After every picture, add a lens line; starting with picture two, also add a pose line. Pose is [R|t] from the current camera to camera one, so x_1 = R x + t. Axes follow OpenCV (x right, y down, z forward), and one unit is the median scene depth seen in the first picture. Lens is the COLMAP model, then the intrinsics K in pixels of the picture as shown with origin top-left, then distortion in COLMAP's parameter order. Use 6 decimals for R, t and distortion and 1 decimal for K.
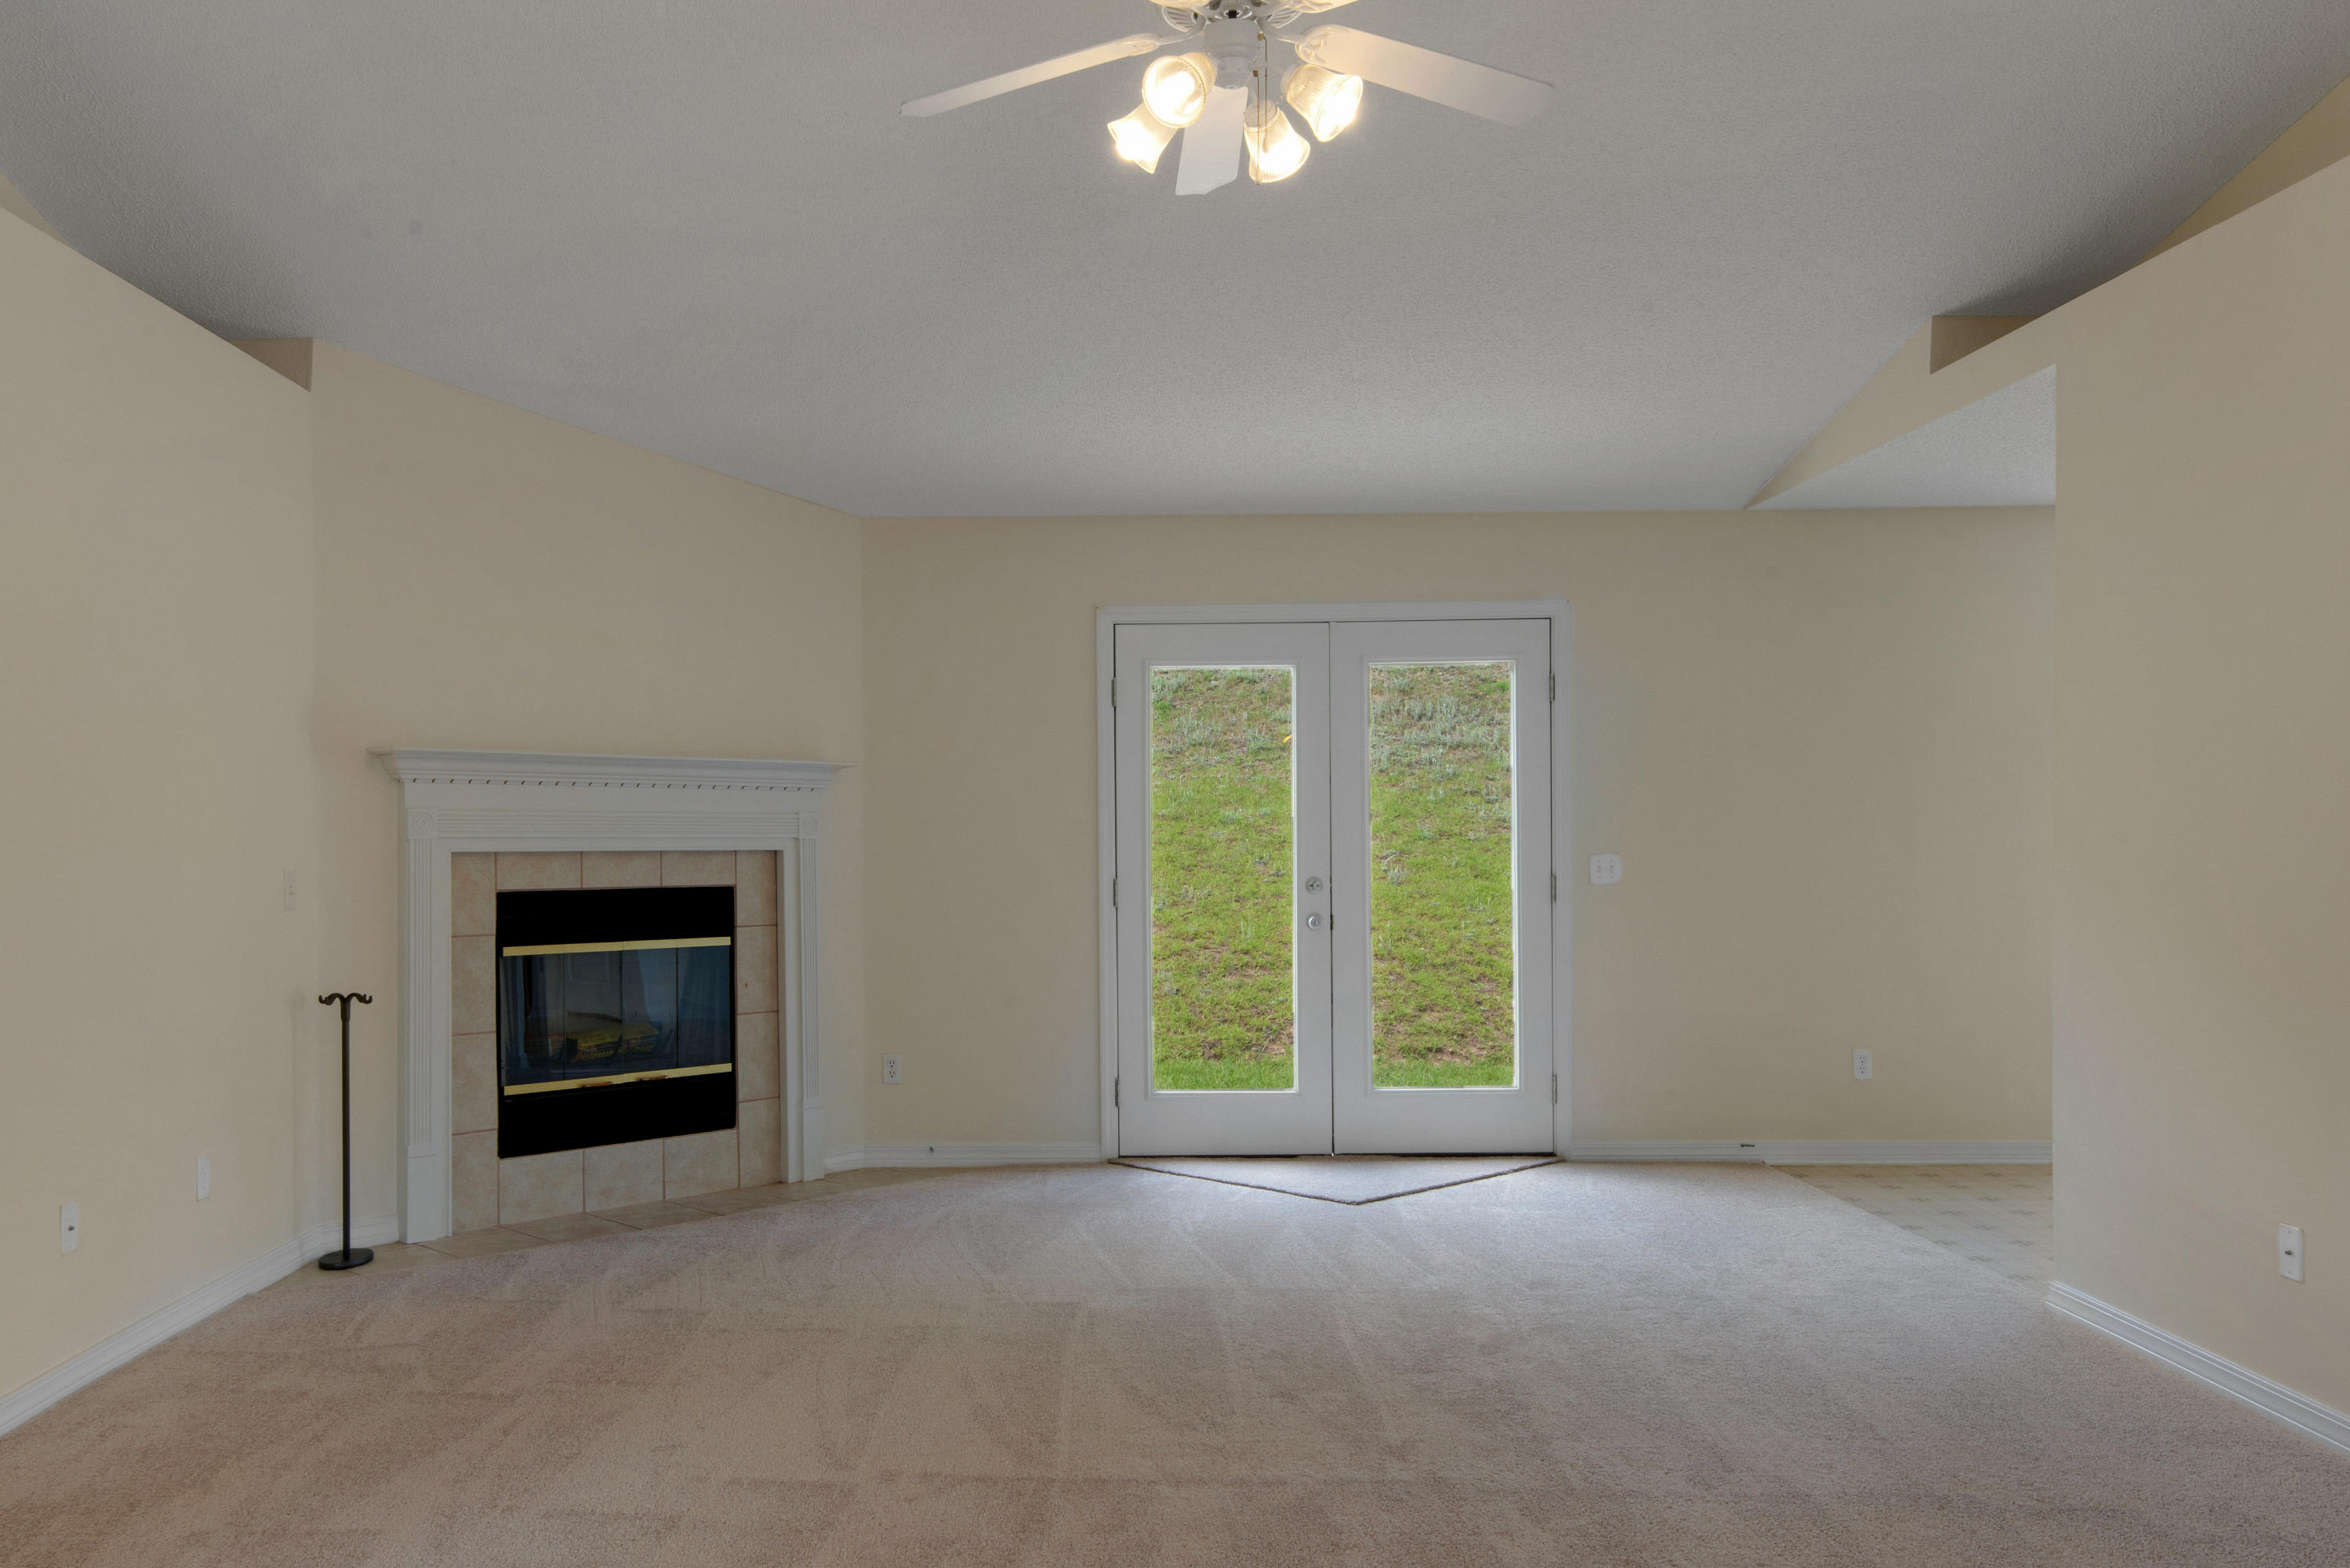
lens RADIAL K [[1890.4, 0, 960.5], [0, 1890.4, 849.4], [0, 0, 1]] dist [0.024140, -0.000571]
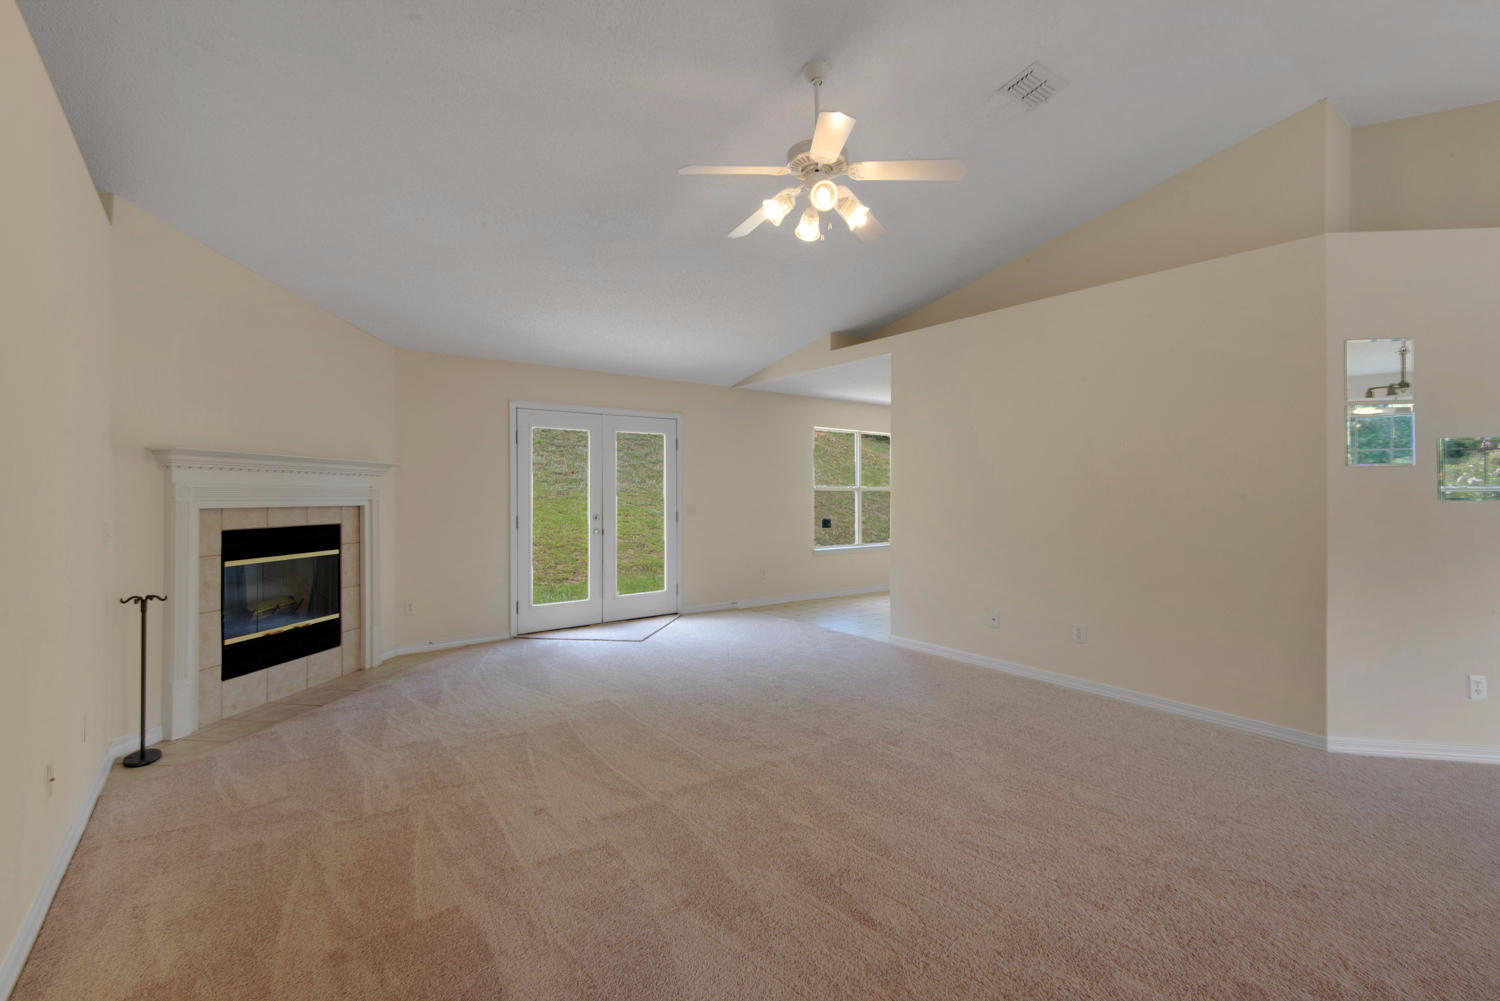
lens RADIAL K [[681.2, 0, 745.3], [0, 681.2, 488.8], [0, 0, 1]] dist [0.001289, -0.000059]
pose [[0.772414, 0.006475, 0.635086, -0.247665], [0.005179, 0.999851, -0.016492, -0.003396], [-0.635098, 0.016028, 0.772265, 0.176639]]
